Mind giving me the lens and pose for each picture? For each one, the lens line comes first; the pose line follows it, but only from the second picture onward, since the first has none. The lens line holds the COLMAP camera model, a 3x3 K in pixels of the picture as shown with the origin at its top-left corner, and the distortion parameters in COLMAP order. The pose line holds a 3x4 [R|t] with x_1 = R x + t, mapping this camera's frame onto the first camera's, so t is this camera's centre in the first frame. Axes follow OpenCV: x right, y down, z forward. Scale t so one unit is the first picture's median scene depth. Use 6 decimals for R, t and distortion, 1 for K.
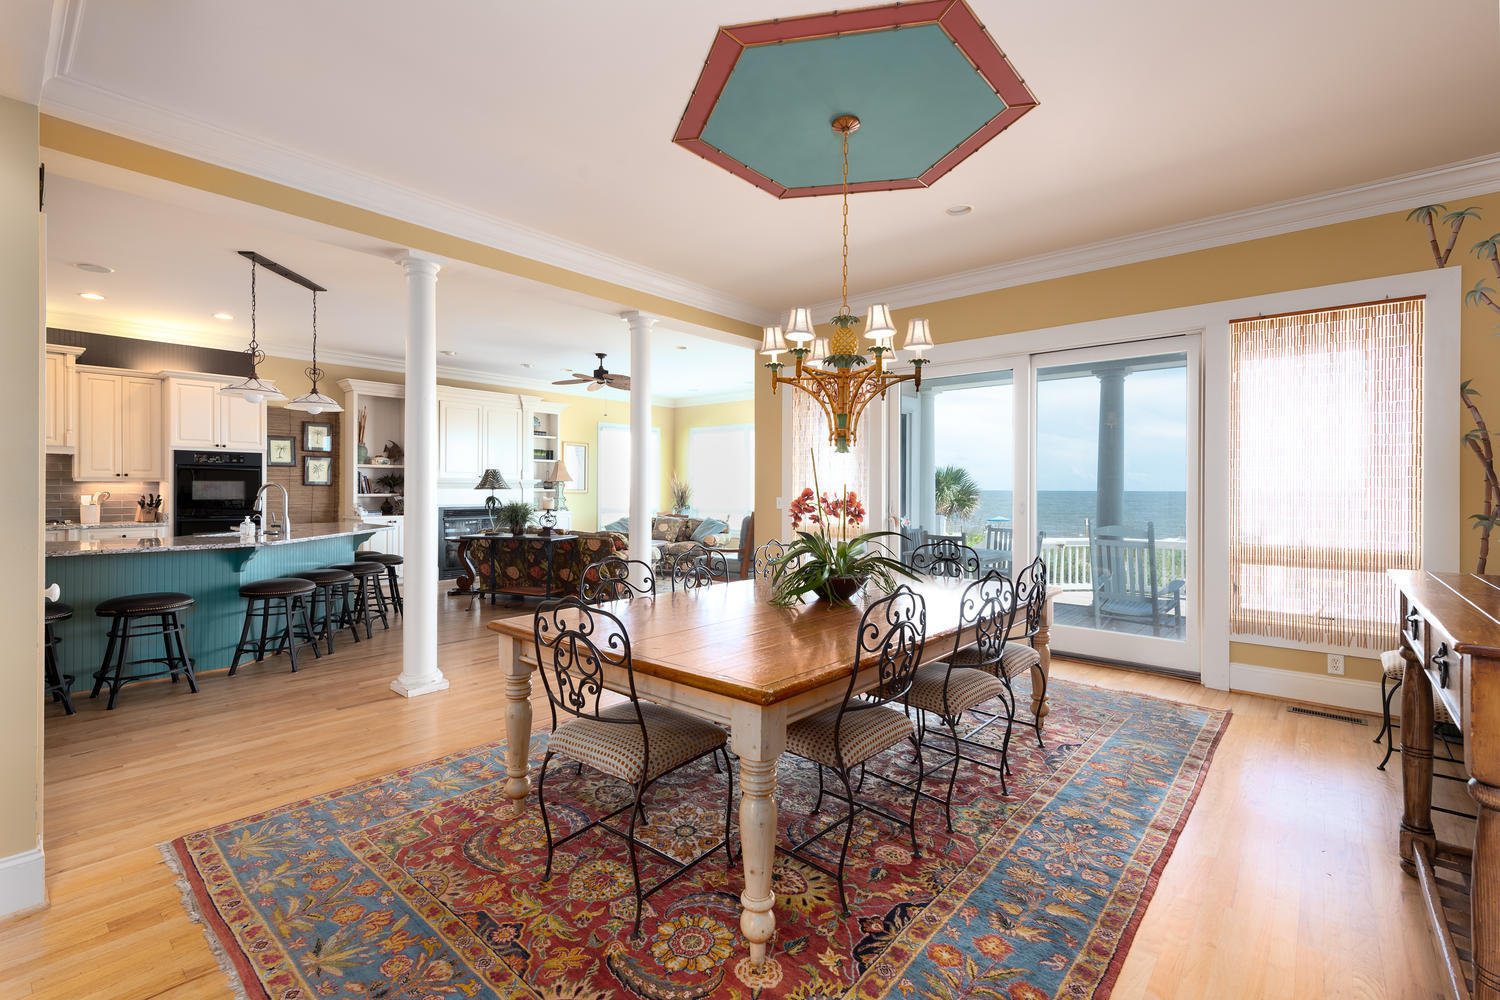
lens RADIAL K [[660.1, 0, 750.6], [0, 660.1, 489.6], [0, 0, 1]] dist [0.002336, 0.000936]
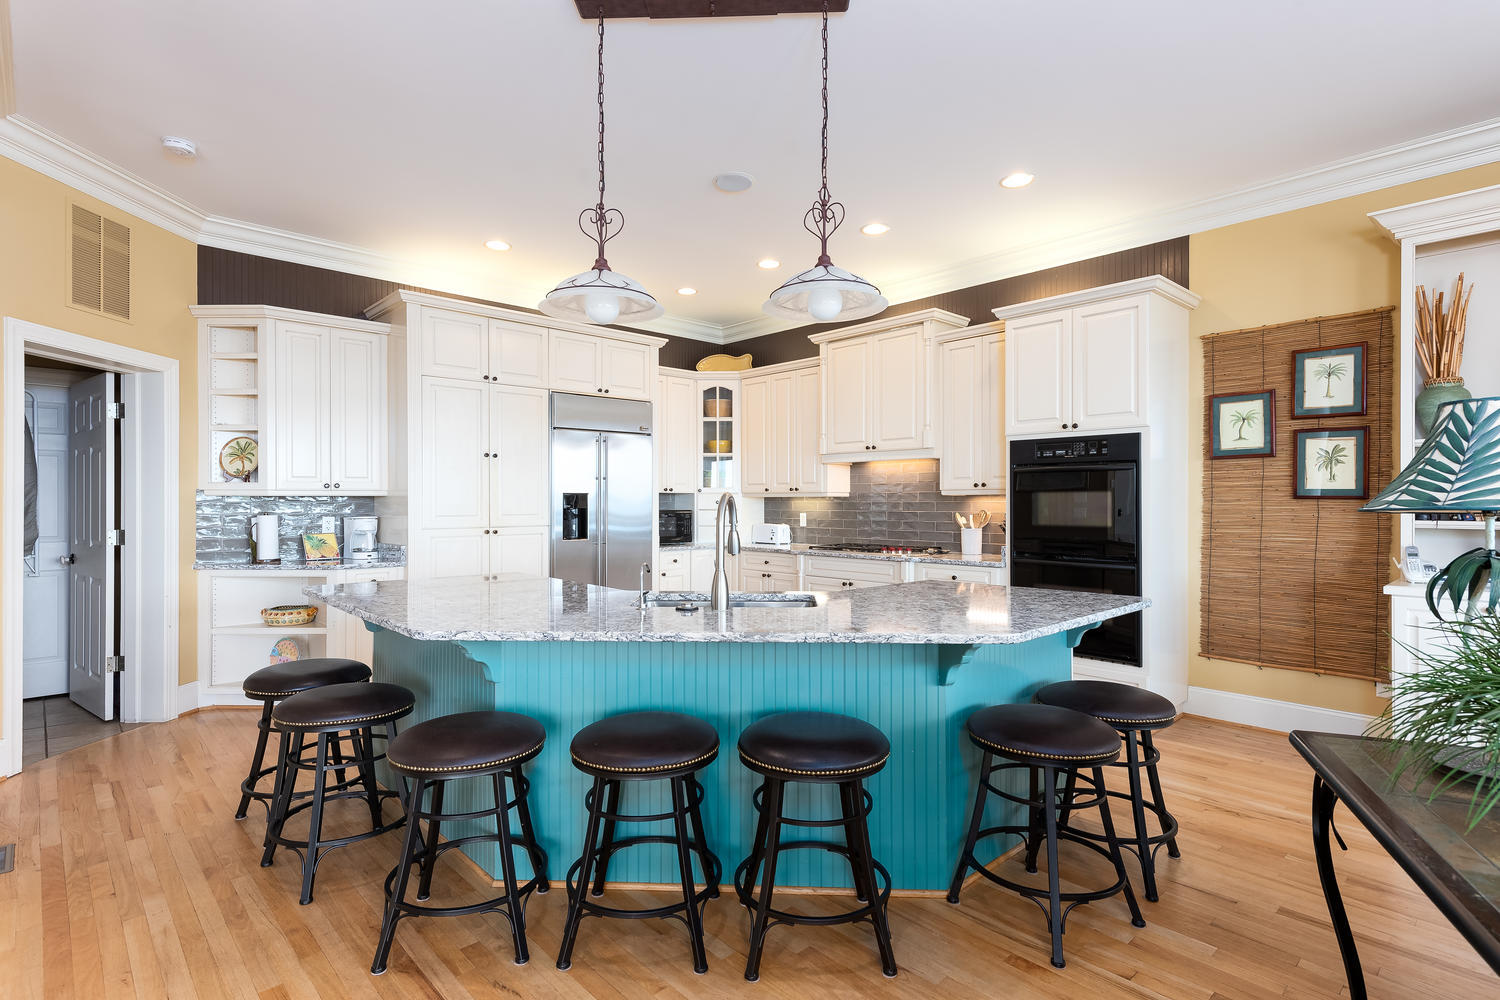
lens RADIAL K [[744.4, 0, 757.1], [0, 744.4, 502.6], [0, 0, 1]] dist [0.001137, 0.000164]
pose [[-0.090393, -0.011162, -0.995844, -0.159579], [-0.004573, 0.999931, -0.010792, 0.002781], [0.995896, 0.003578, -0.090438, 0.687876]]
